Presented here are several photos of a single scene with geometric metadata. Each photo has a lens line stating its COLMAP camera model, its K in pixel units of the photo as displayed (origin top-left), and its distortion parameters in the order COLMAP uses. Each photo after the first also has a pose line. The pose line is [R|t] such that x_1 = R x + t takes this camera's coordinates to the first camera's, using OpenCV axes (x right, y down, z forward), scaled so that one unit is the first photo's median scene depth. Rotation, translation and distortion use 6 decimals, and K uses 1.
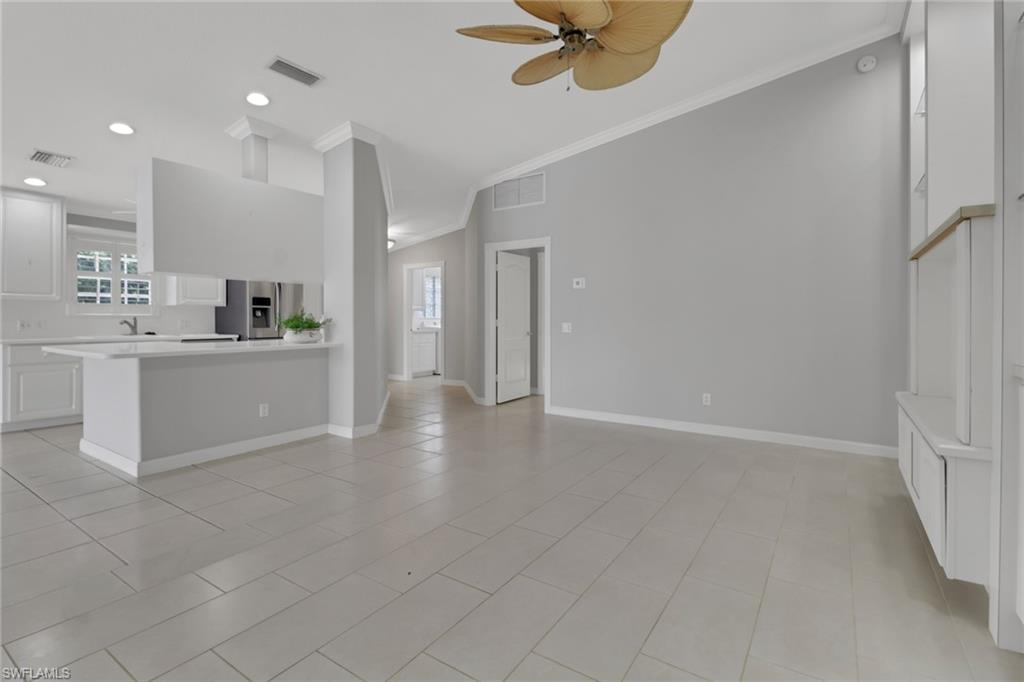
lens RADIAL K [[489.4, 0, 511.5], [0, 489.4, 321.4], [0, 0, 1]] dist [0.001119, 0.000009]
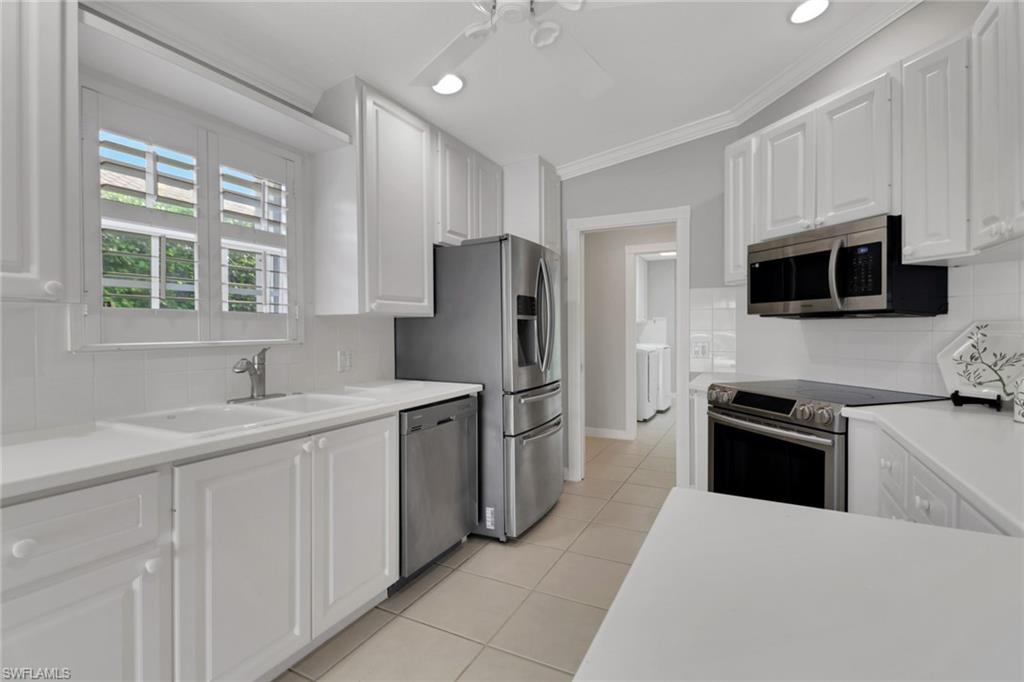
lens RADIAL K [[478.6, 0, 526.4], [0, 478.6, 333.9], [0, 0, 1]] dist [-0.001966, -0.000904]
pose [[0.991032, -0.006903, 0.133445, -0.636925], [0.006178, 0.999964, 0.005848, -0.020192], [-0.133480, -0.004971, 0.991039, 0.643642]]
